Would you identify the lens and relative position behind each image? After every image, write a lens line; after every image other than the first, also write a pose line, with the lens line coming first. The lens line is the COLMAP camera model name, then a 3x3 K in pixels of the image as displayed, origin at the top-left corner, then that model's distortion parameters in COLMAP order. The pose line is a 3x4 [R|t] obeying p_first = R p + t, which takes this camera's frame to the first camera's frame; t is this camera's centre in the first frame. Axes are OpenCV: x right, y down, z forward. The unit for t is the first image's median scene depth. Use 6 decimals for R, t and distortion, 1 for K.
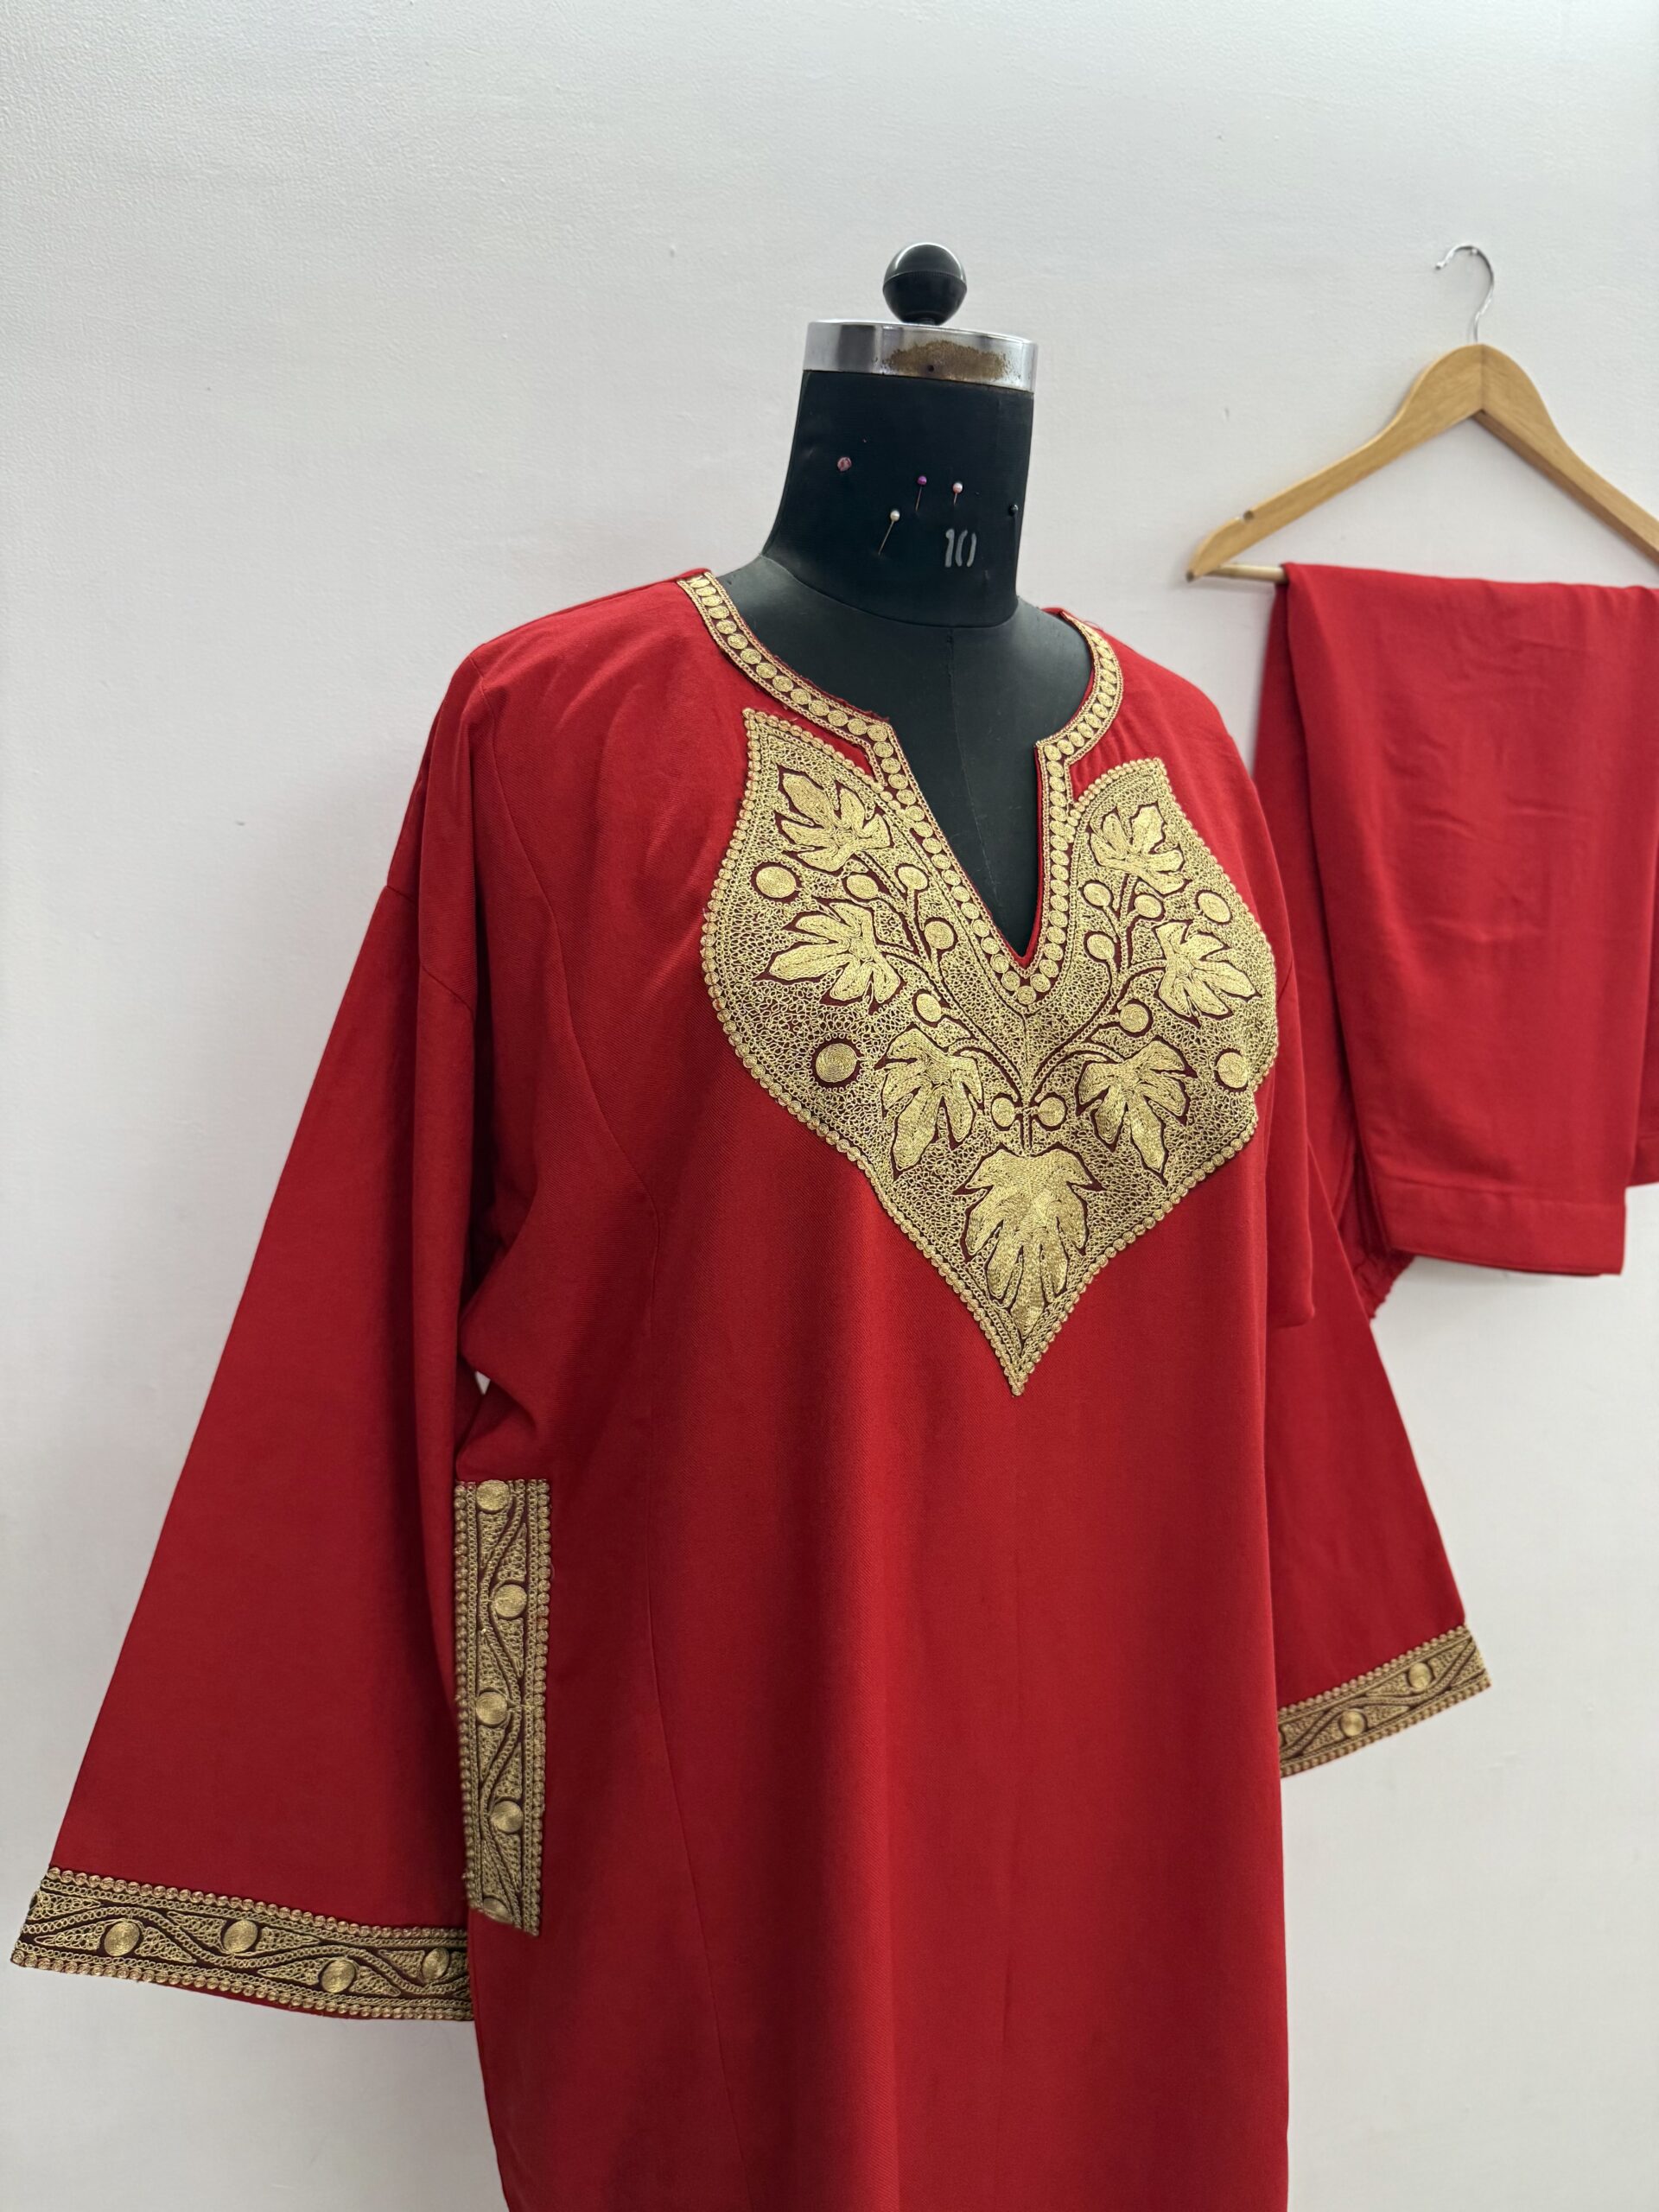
lens RADIAL K [[1571.1, 0, 840.4], [0, 1571.1, 1089.6], [0, 0, 1]] dist [0.049036, -0.079274]
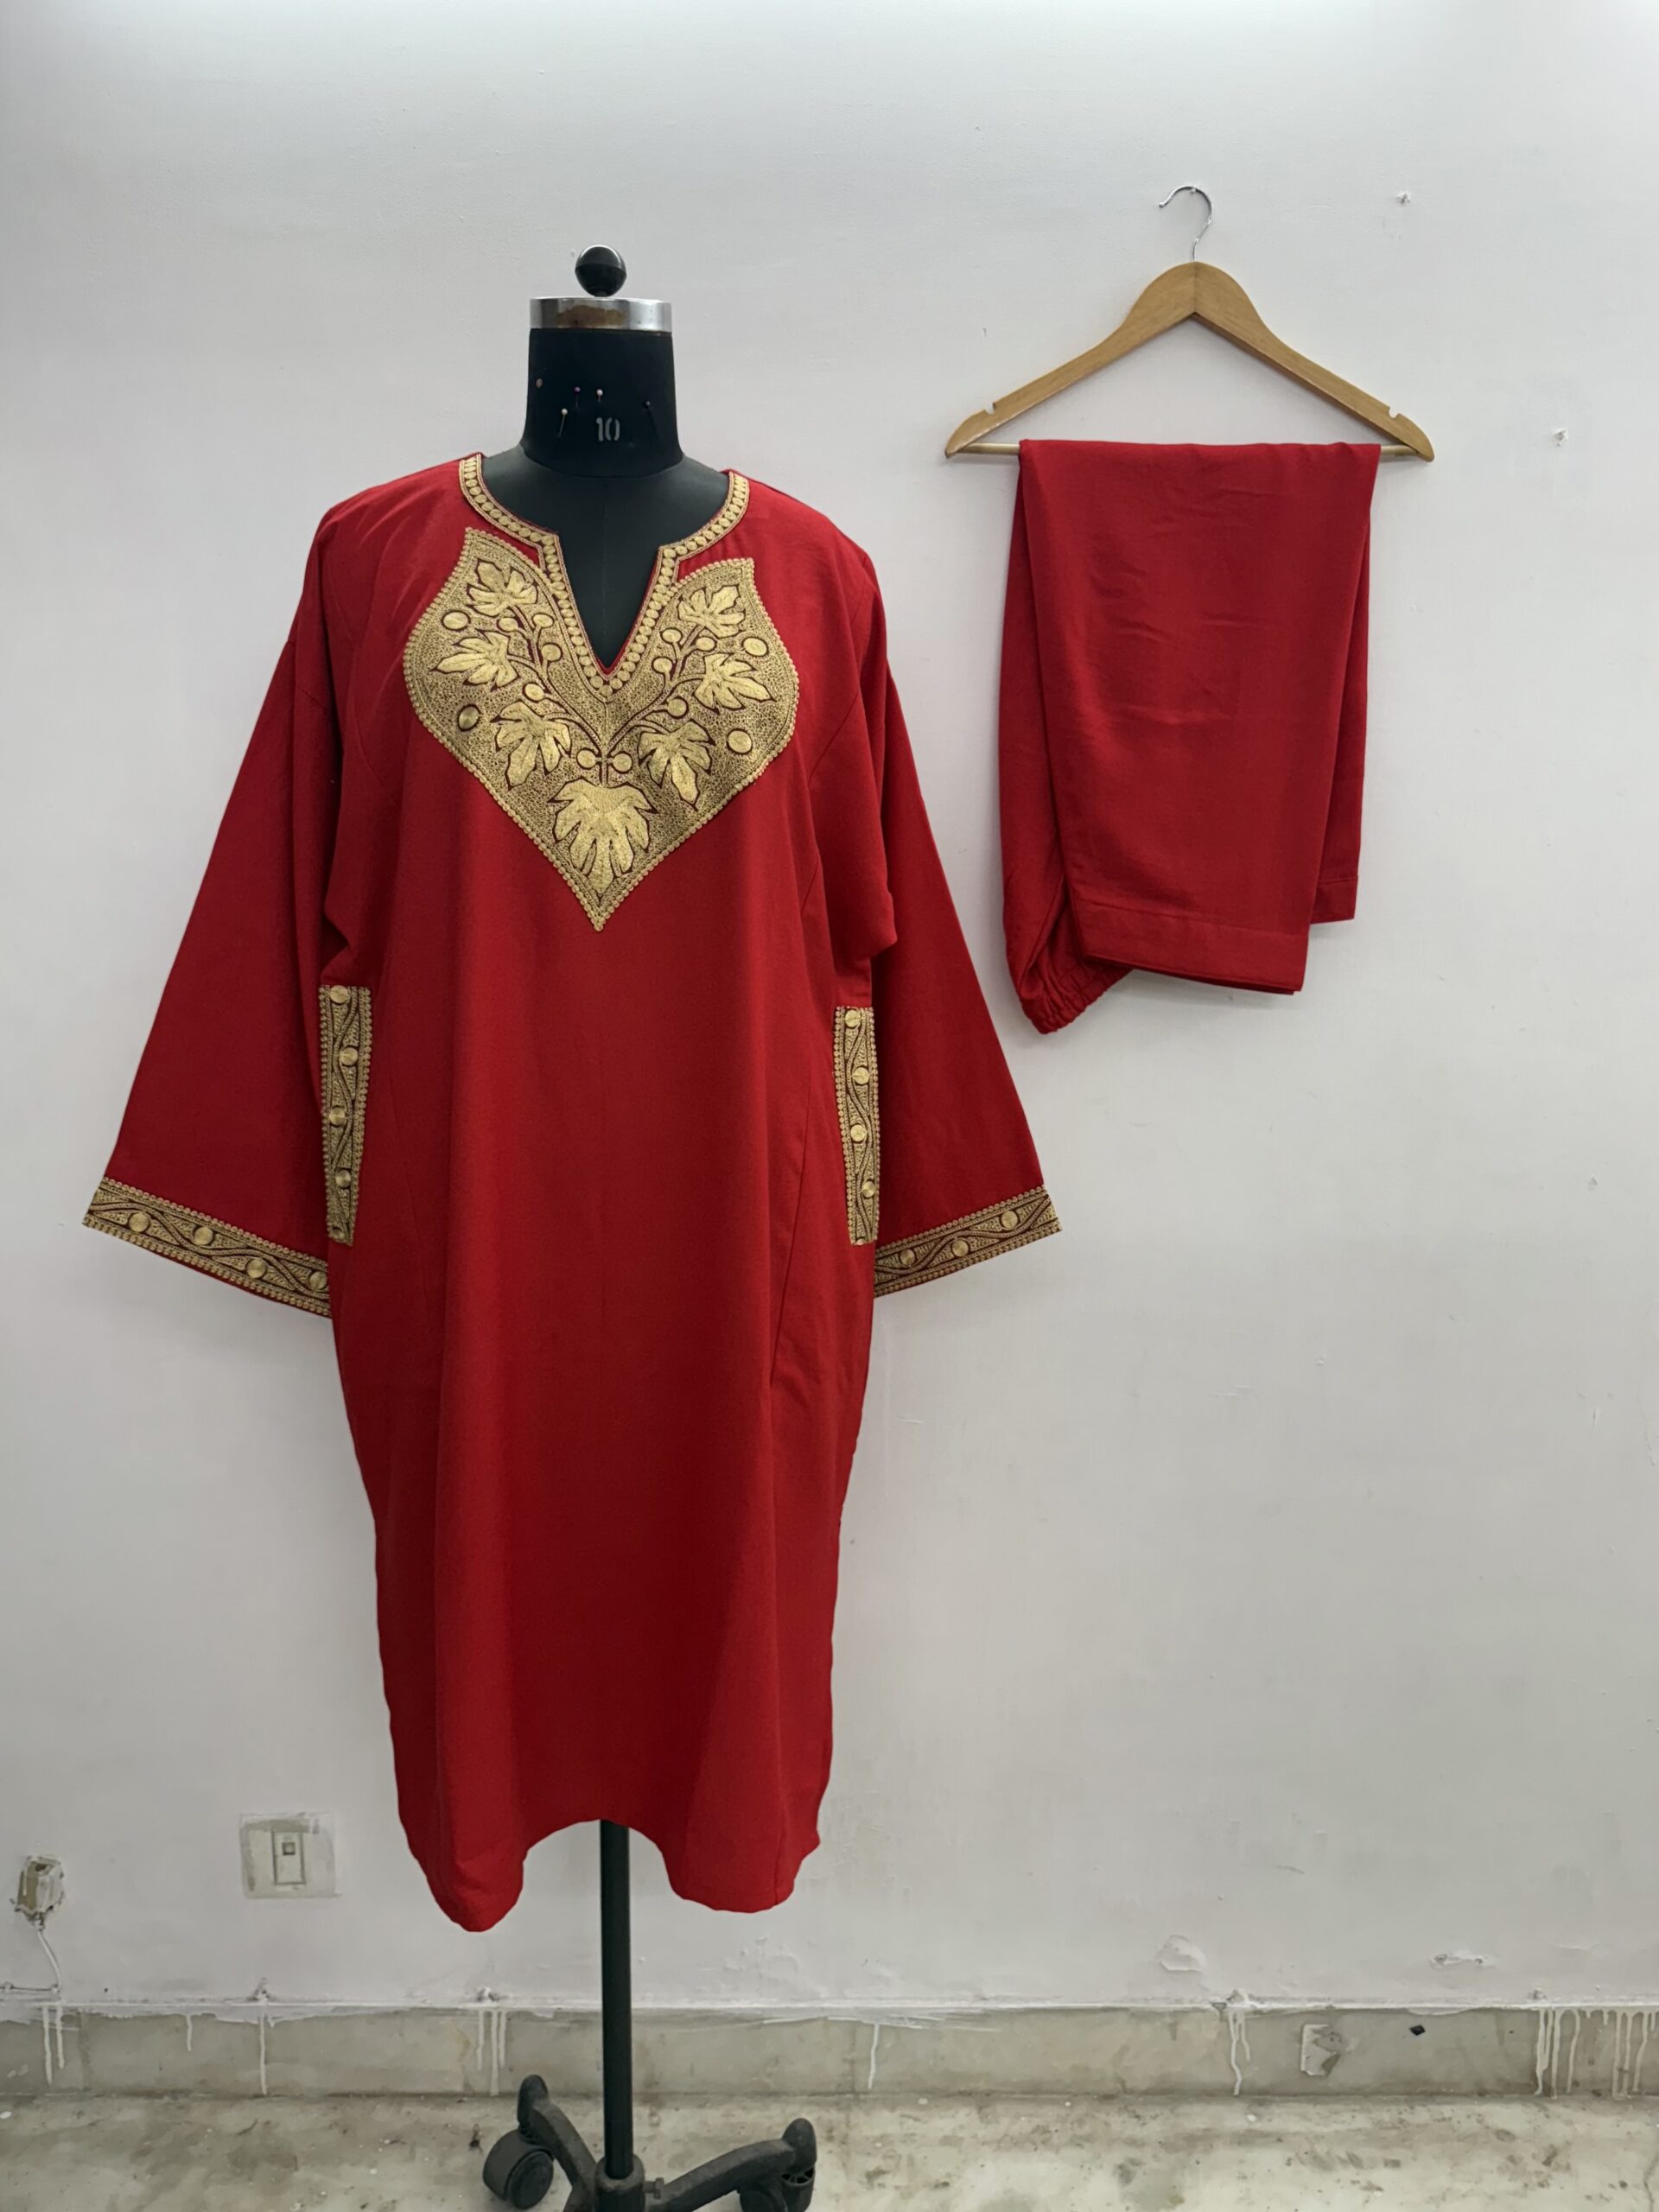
lens RADIAL K [[1571.1, 0, 819.8], [0, 1571.1, 1068.8], [0, 0, 1]] dist [0.049036, -0.079274]
pose [[0.965885, 0.045080, -0.255016, 0.720045], [-0.041135, 0.998937, 0.020785, 0.274261], [0.255682, -0.009586, 0.966713, -0.531975]]
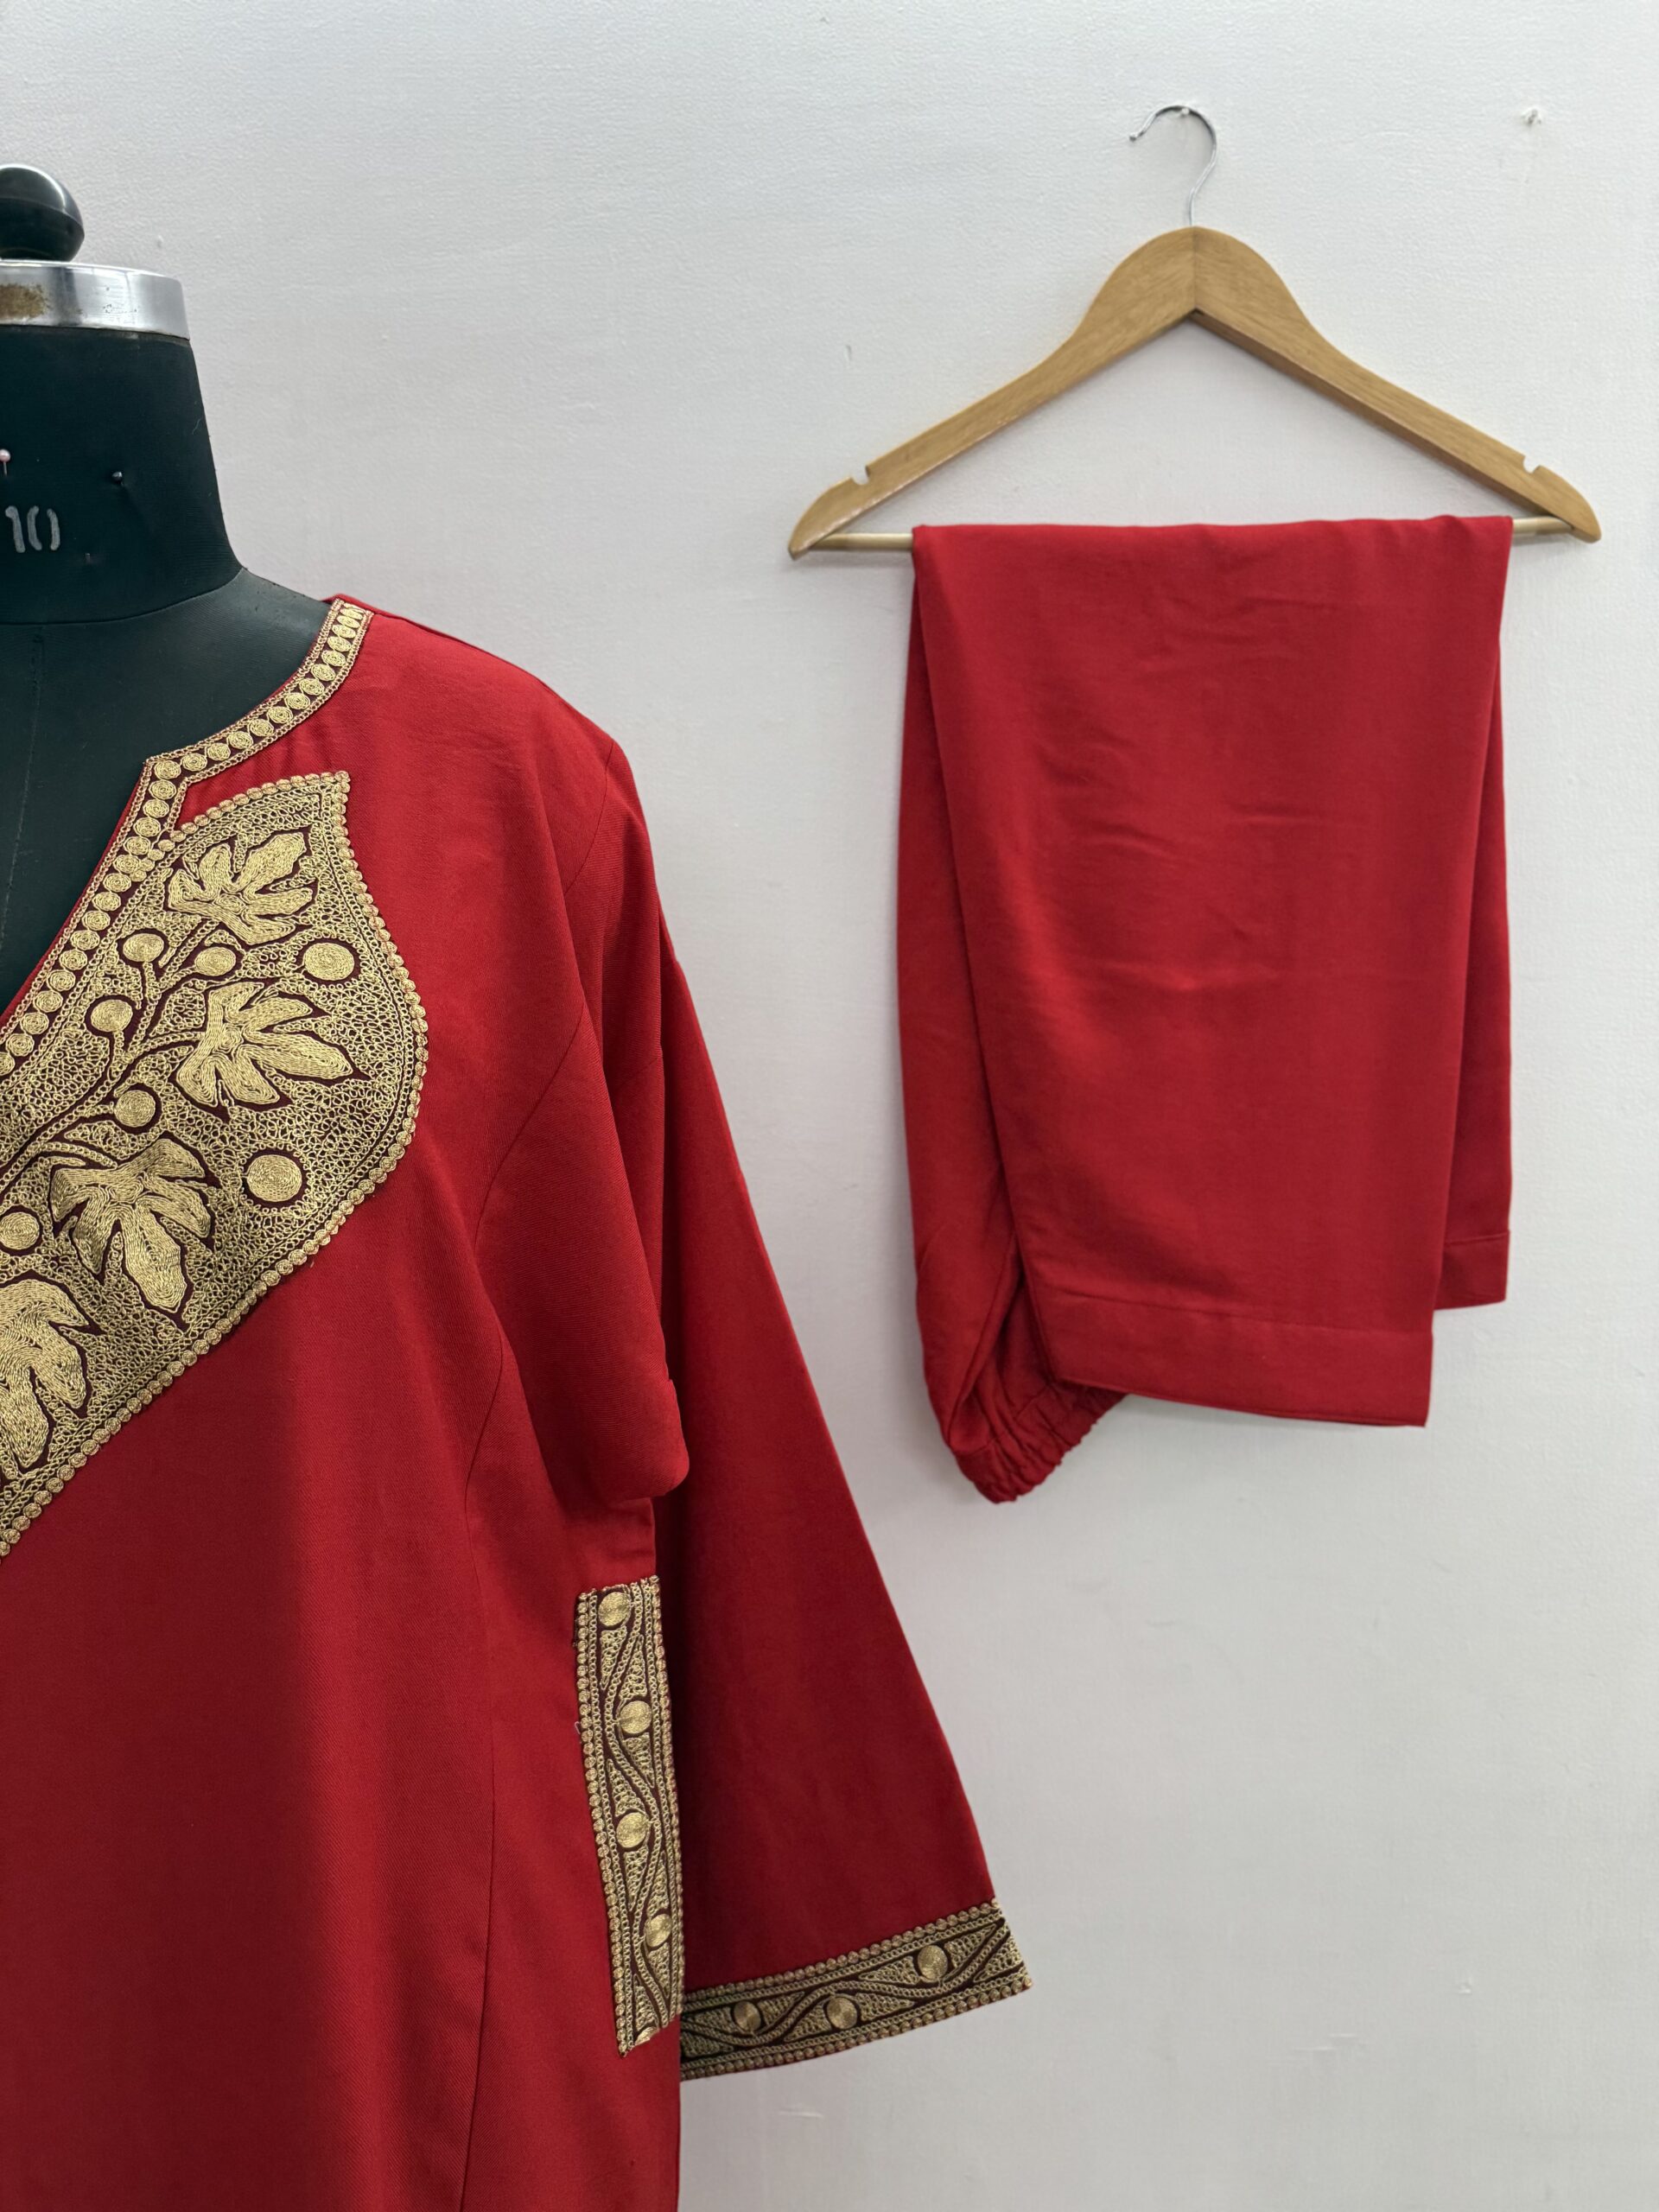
lens RADIAL K [[1571.1, 0, 820.7], [0, 1571.1, 1087.9], [0, 0, 1]] dist [0.049036, -0.079274]
pose [[0.966955, 0.002901, -0.254930, 0.657161], [-0.009271, 0.999674, -0.023789, -0.037580], [0.254778, 0.025366, 0.966667, 0.316113]]
